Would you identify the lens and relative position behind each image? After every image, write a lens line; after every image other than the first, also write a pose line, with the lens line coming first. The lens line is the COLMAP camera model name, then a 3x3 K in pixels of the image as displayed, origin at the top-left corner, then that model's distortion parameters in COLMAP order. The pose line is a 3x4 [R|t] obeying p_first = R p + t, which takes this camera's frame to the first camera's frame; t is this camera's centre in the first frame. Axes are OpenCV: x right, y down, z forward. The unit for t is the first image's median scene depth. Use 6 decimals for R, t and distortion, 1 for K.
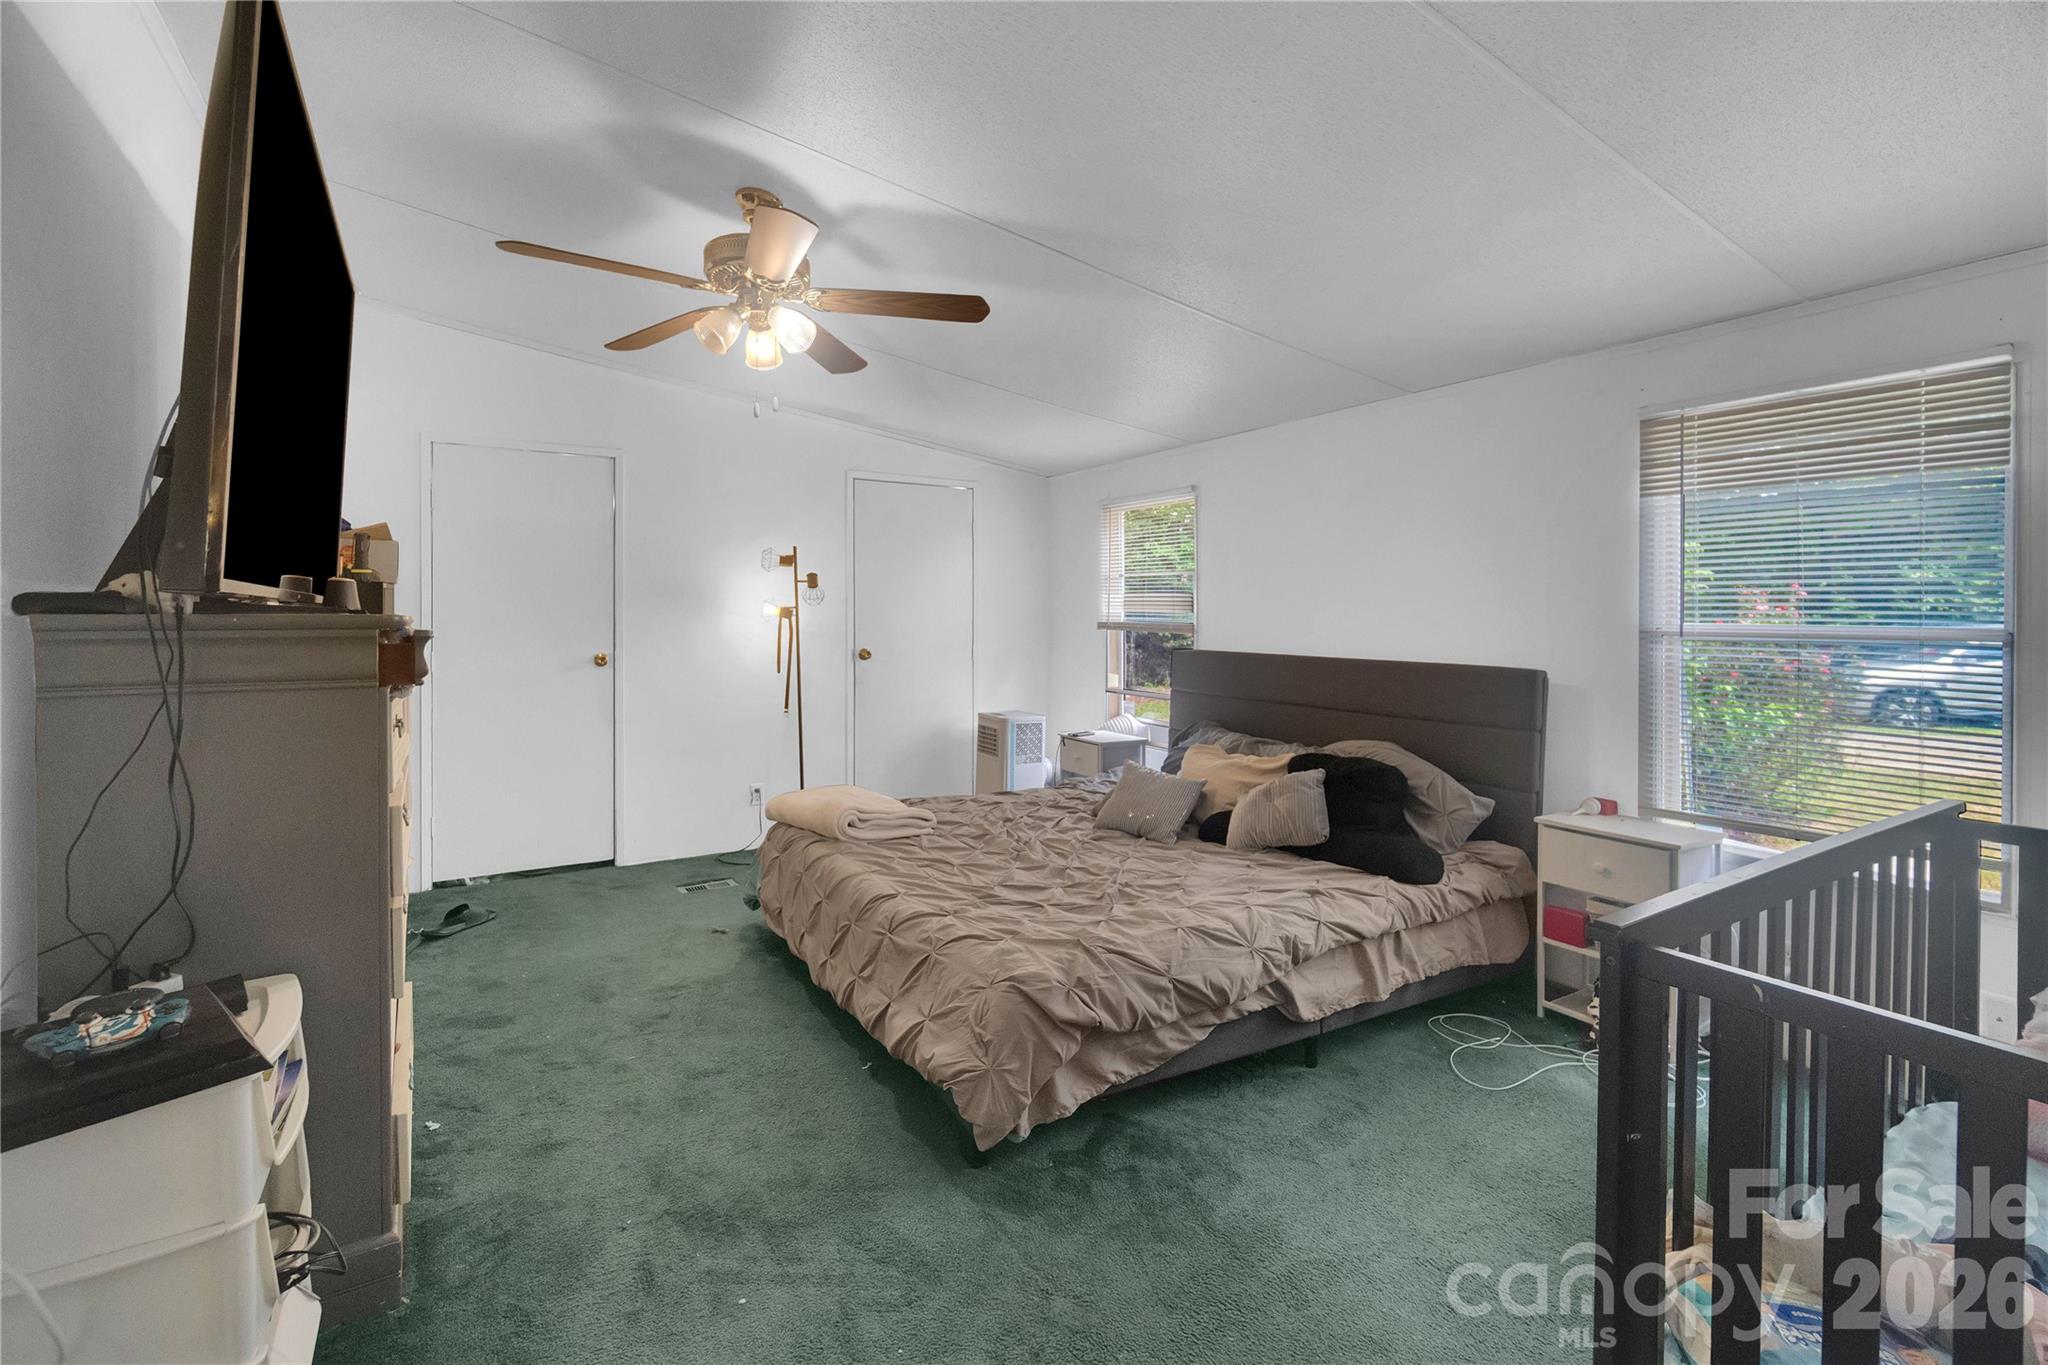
lens RADIAL K [[902.0, 0, 1004.5], [0, 902.0, 609.0], [0, 0, 1]] dist [0.000320, 0.000441]
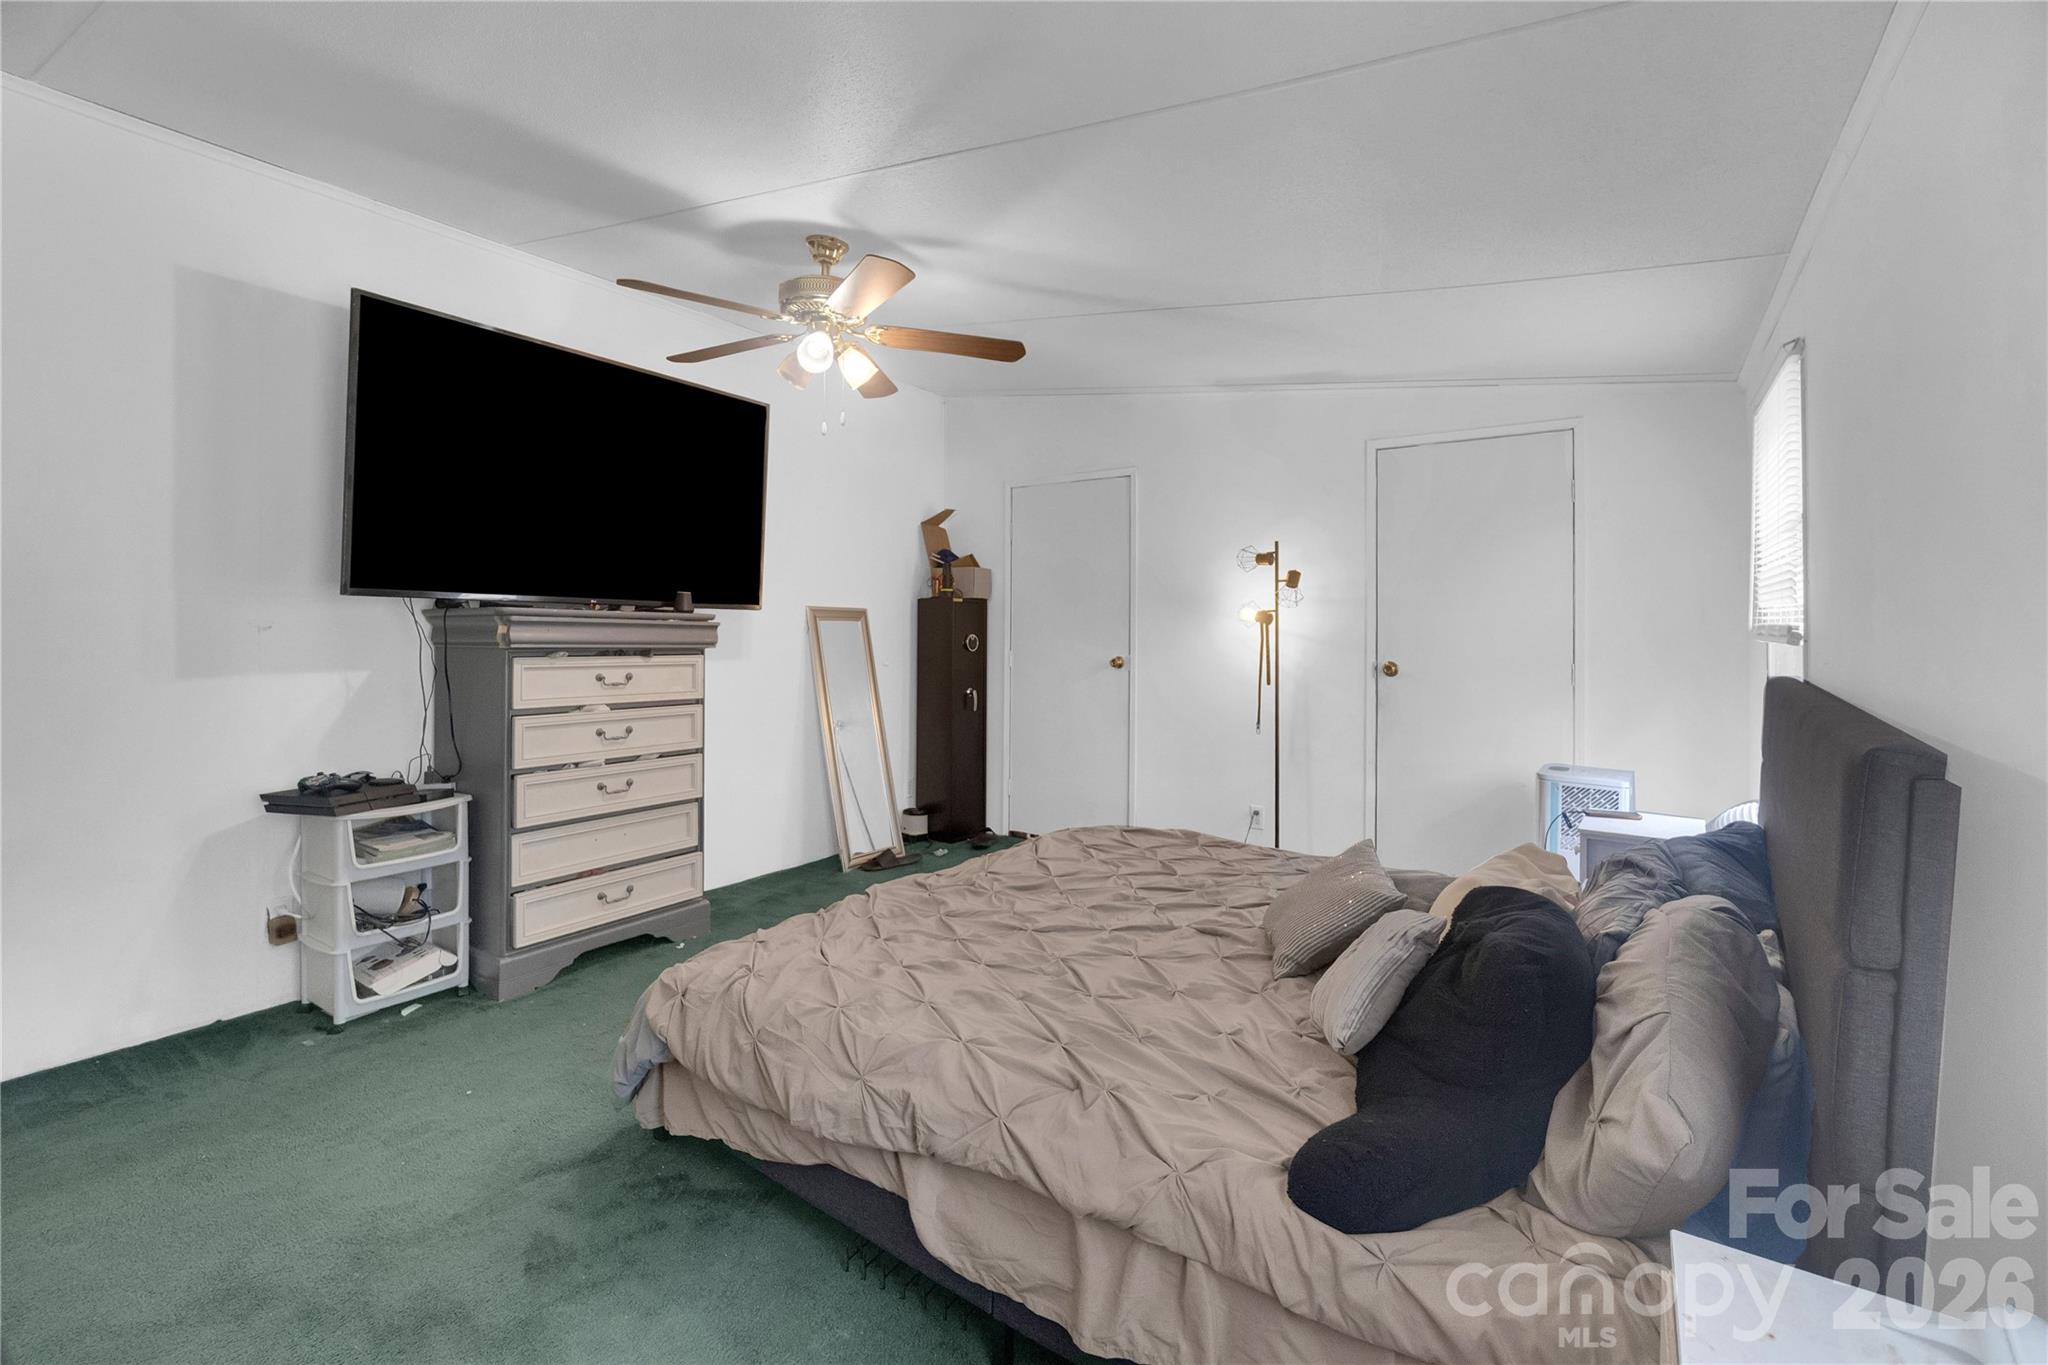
lens RADIAL K [[911.5, 0, 1050.1], [0, 911.5, 624.0], [0, 0, 1]] dist [0.001597, 0.000945]
pose [[0.425956, -0.011258, -0.904674, 0.485073], [-0.000261, 0.999921, -0.012566, 0.022671], [0.904744, 0.005589, 0.425919, 0.427985]]
